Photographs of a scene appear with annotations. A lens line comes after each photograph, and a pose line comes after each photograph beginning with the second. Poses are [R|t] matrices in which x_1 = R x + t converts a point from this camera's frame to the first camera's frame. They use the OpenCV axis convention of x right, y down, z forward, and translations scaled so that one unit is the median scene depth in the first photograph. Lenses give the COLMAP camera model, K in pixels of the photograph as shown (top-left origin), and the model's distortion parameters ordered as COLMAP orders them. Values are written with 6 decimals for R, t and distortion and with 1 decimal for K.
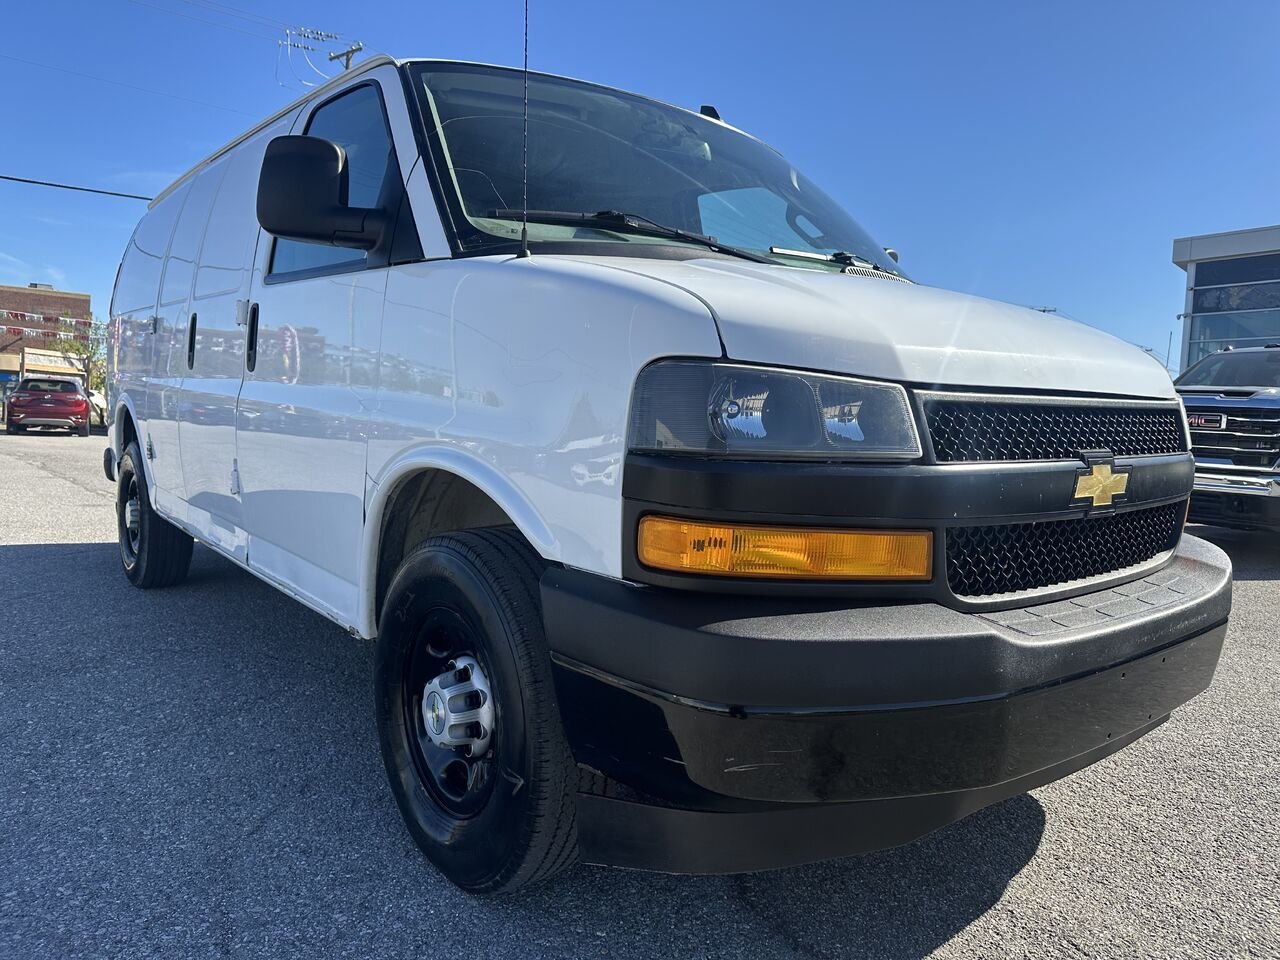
lens RADIAL K [[904.4, 0, 640.0], [0, 904.4, 480.0], [0, 0, 1]] dist [-0.006593, 0.000175]
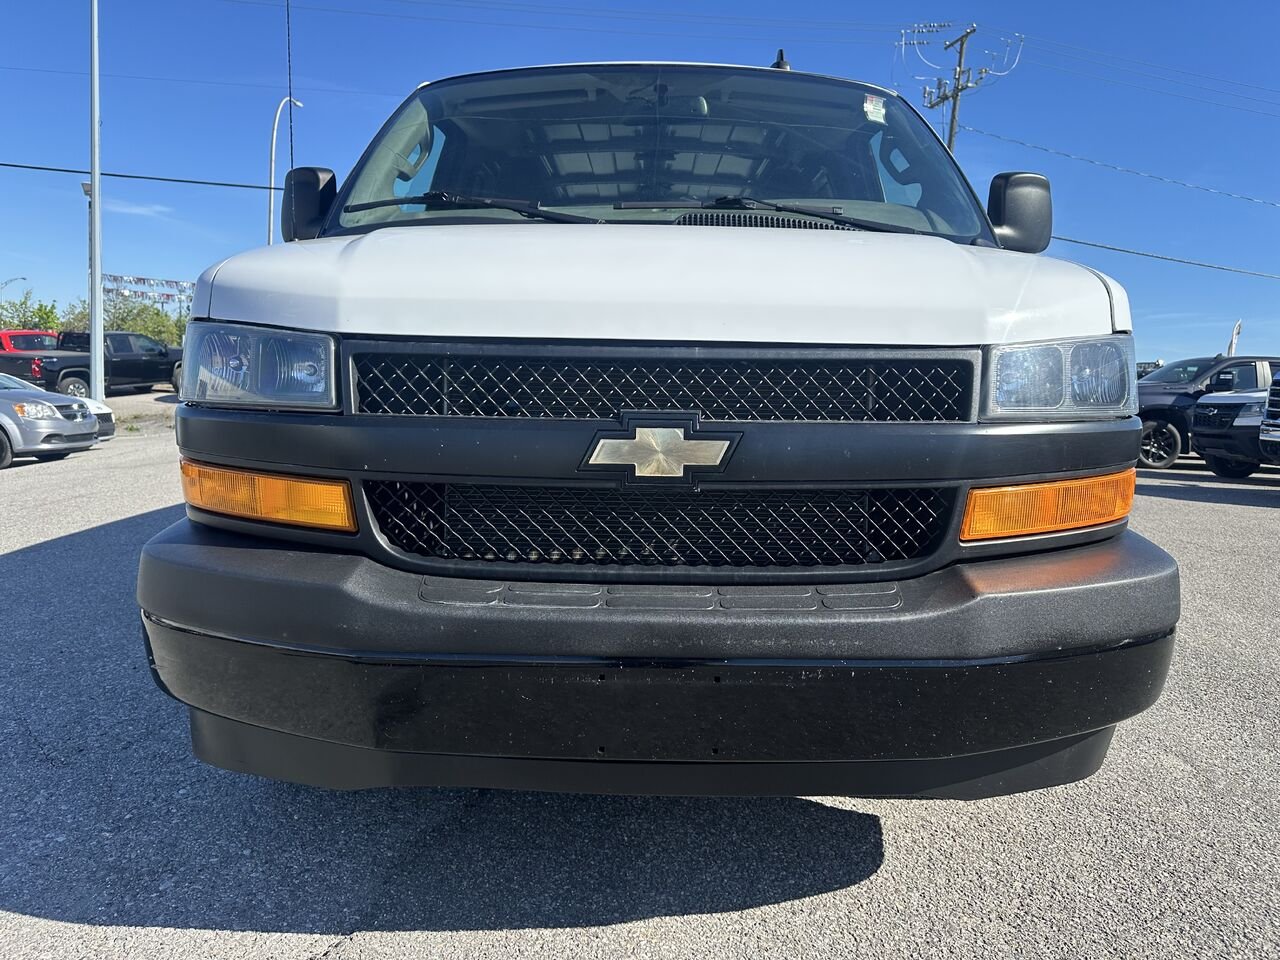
lens RADIAL K [[904.4, 0, 640.0], [0, 904.4, 480.0], [0, 0, 1]] dist [-0.006593, 0.000175]
pose [[0.785234, 0.059535, -0.616330, 1.017035], [-0.053769, 0.998163, 0.027914, 0.008254], [0.616860, 0.011221, 0.786993, 0.350825]]
